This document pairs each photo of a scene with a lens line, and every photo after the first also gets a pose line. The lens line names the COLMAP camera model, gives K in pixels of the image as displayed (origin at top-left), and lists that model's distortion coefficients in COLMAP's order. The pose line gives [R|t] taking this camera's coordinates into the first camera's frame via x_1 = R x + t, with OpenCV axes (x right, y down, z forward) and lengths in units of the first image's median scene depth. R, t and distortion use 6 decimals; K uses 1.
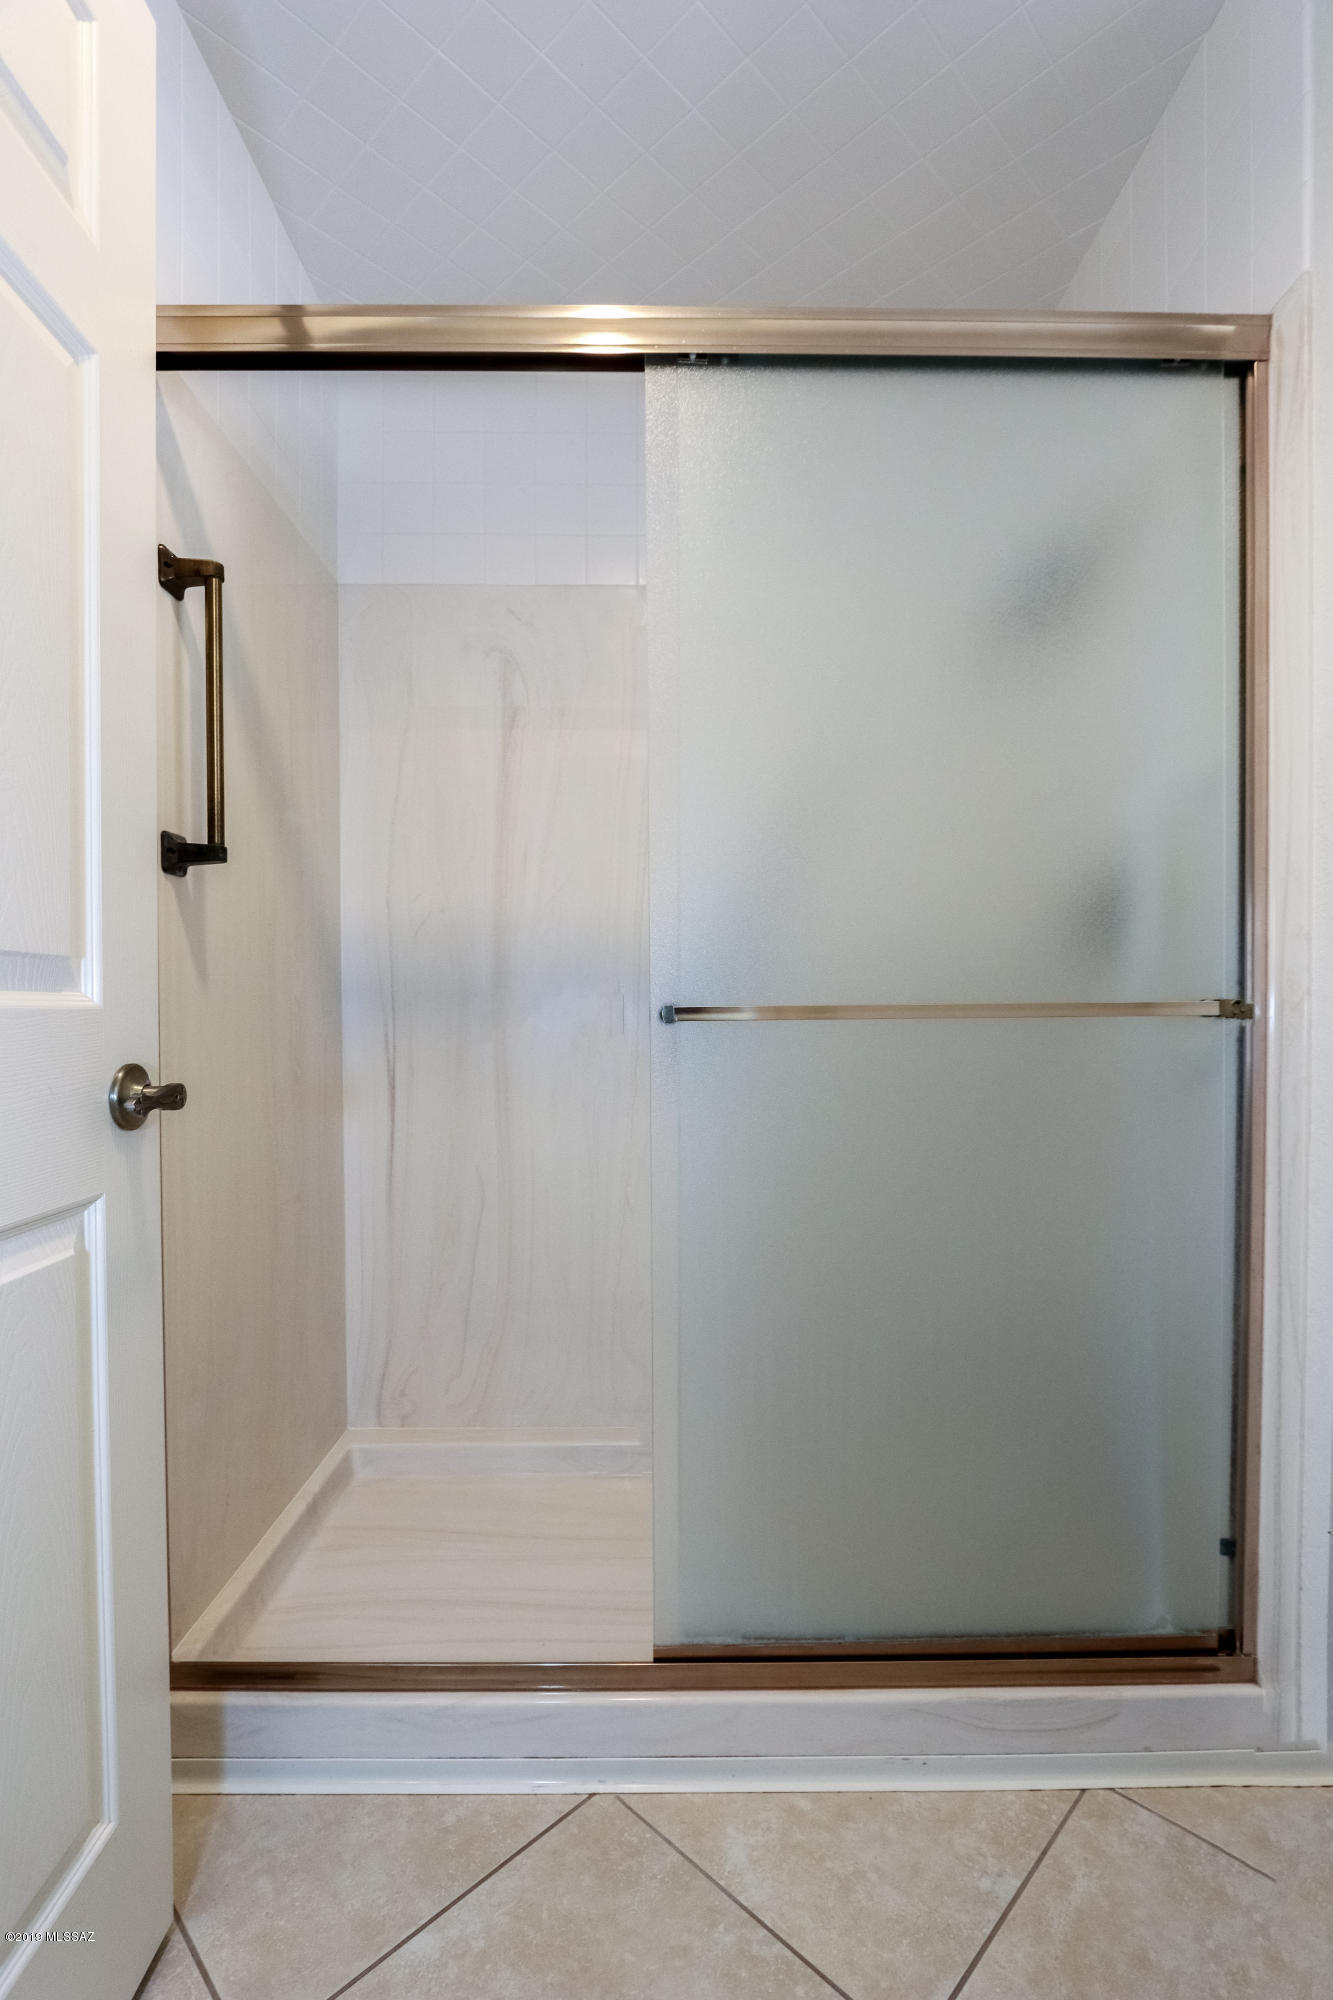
lens RADIAL K [[929.0, 0, 662.5], [0, 929.0, 1042.6], [0, 0, 1]] dist [-0.000849, -0.000163]
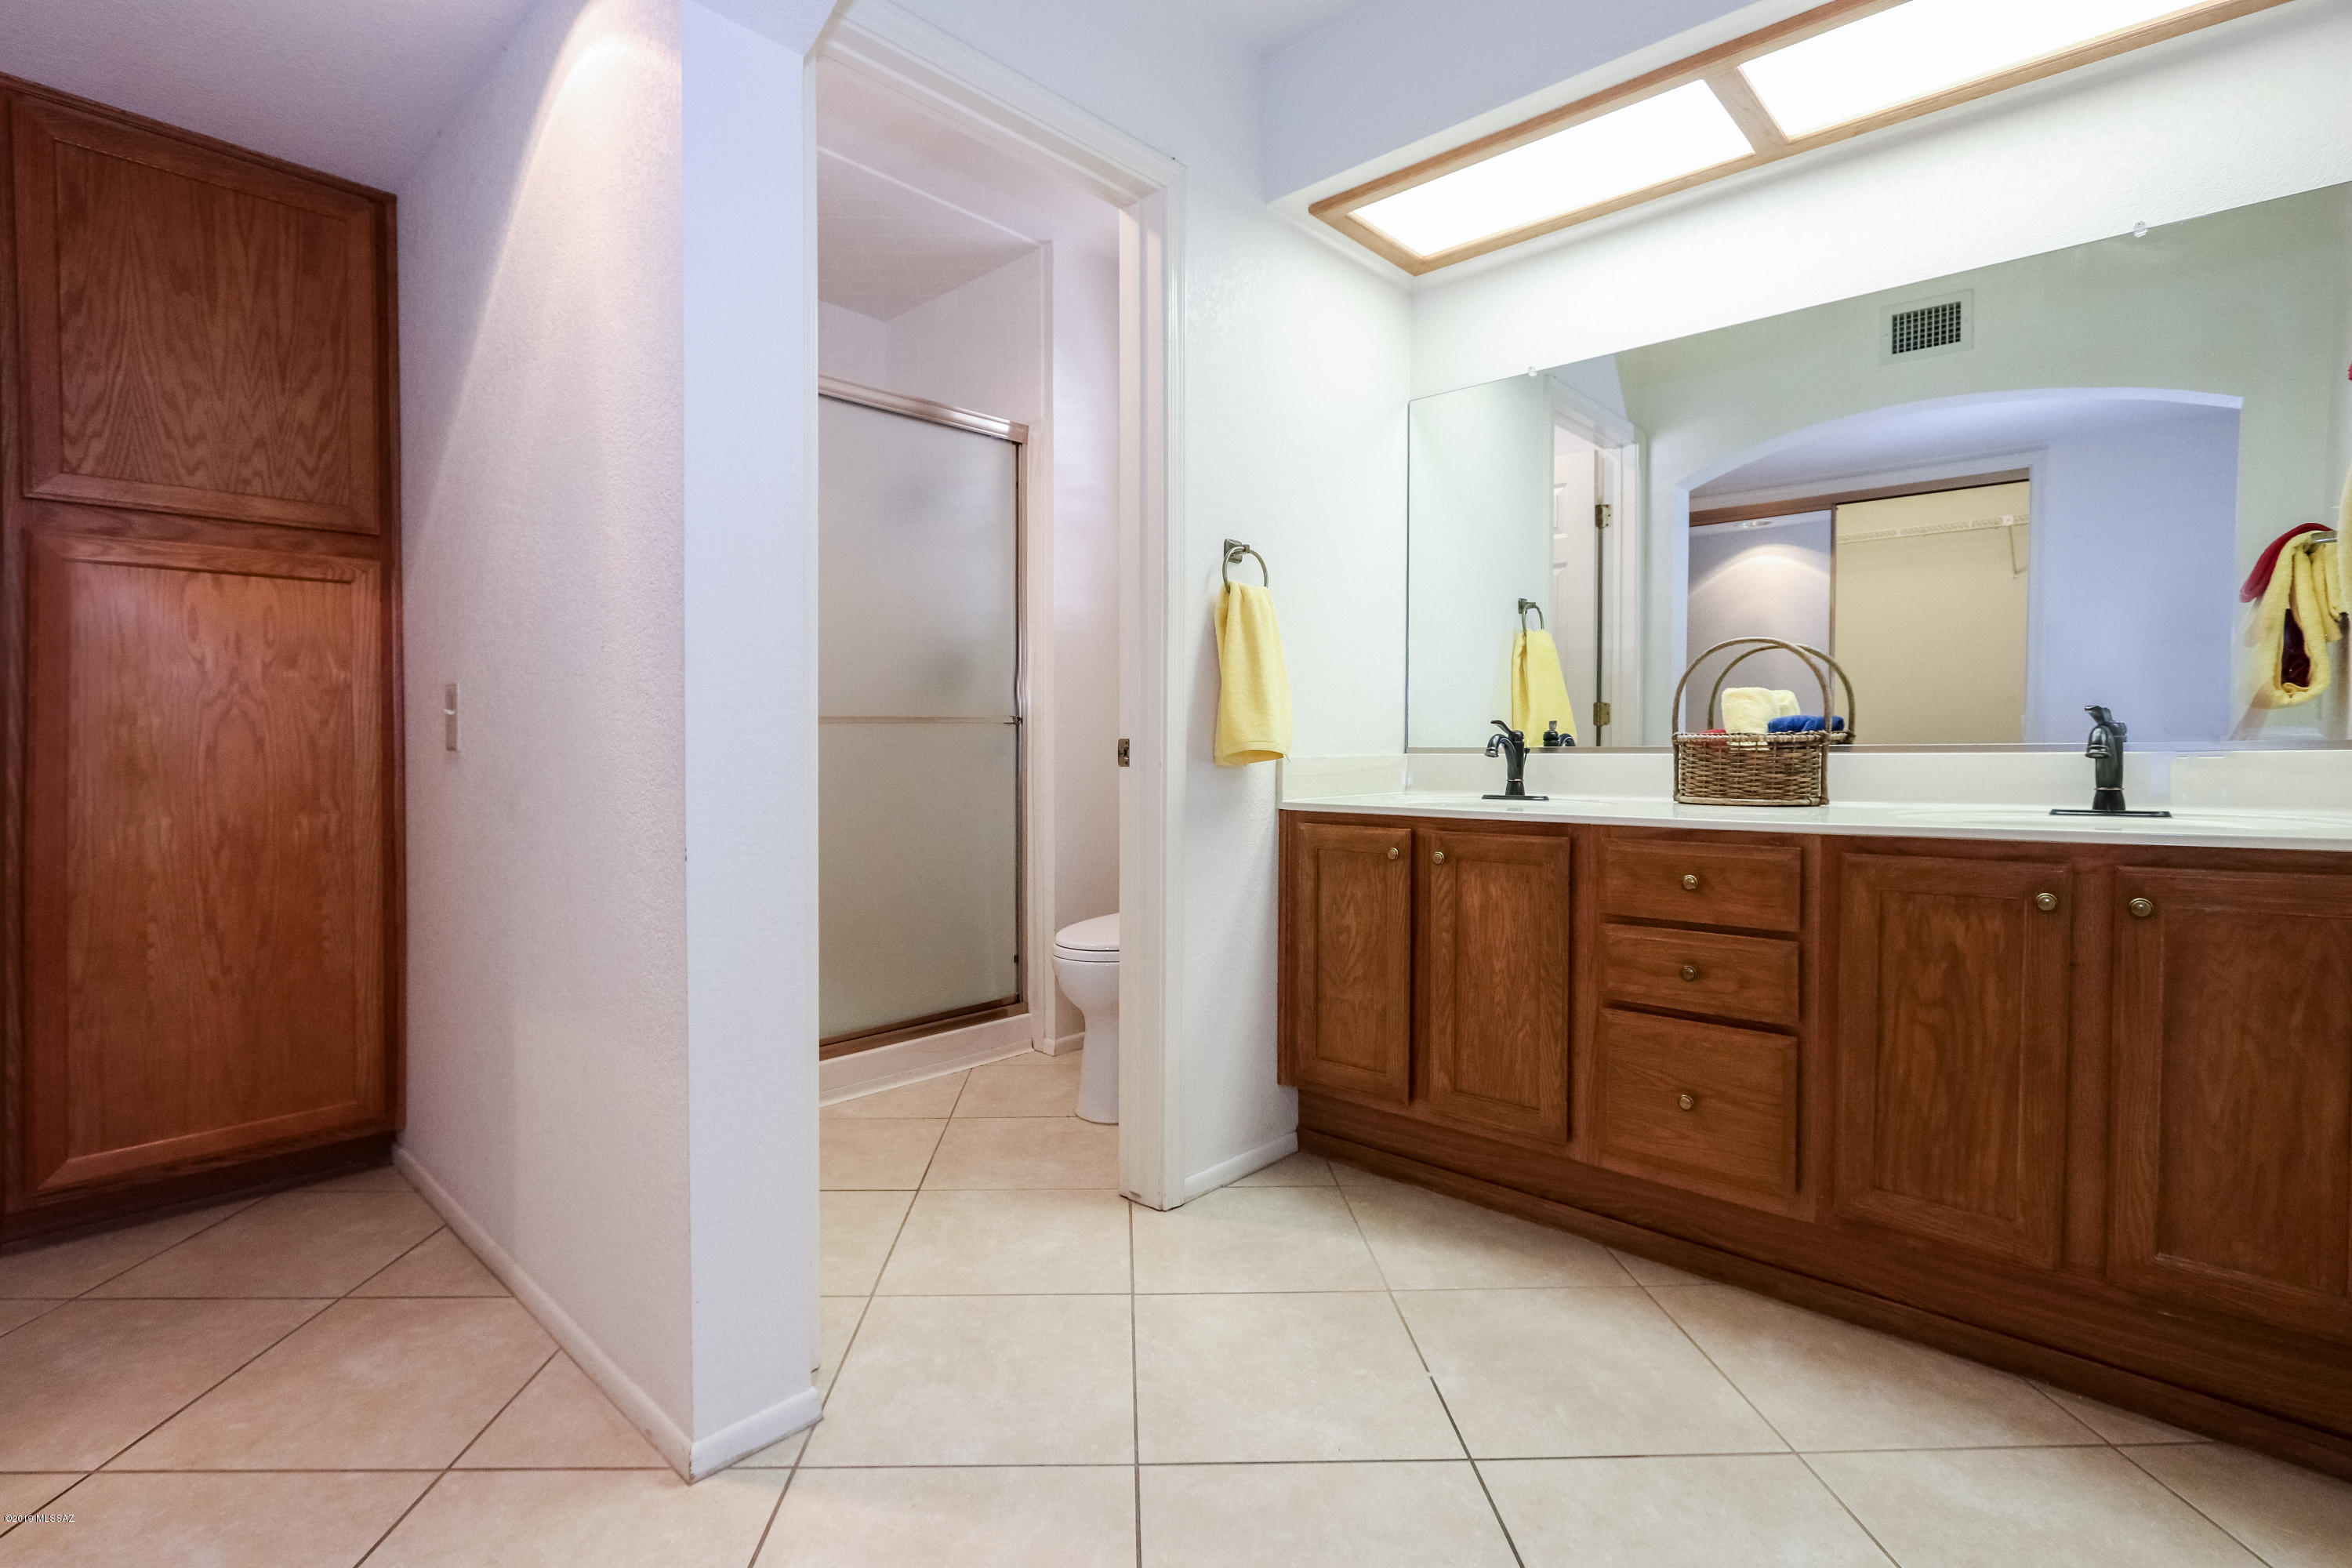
lens RADIAL K [[1082.3, 0, 1170.0], [0, 1082.3, 759.5], [0, 0, 1]] dist [-0.036666, 0.000140]
pose [[0.682685, -0.018020, 0.730490, -1.057434], [0.008757, 0.999826, 0.016480, 0.016886], [-0.730660, -0.004854, 0.682724, -1.077120]]
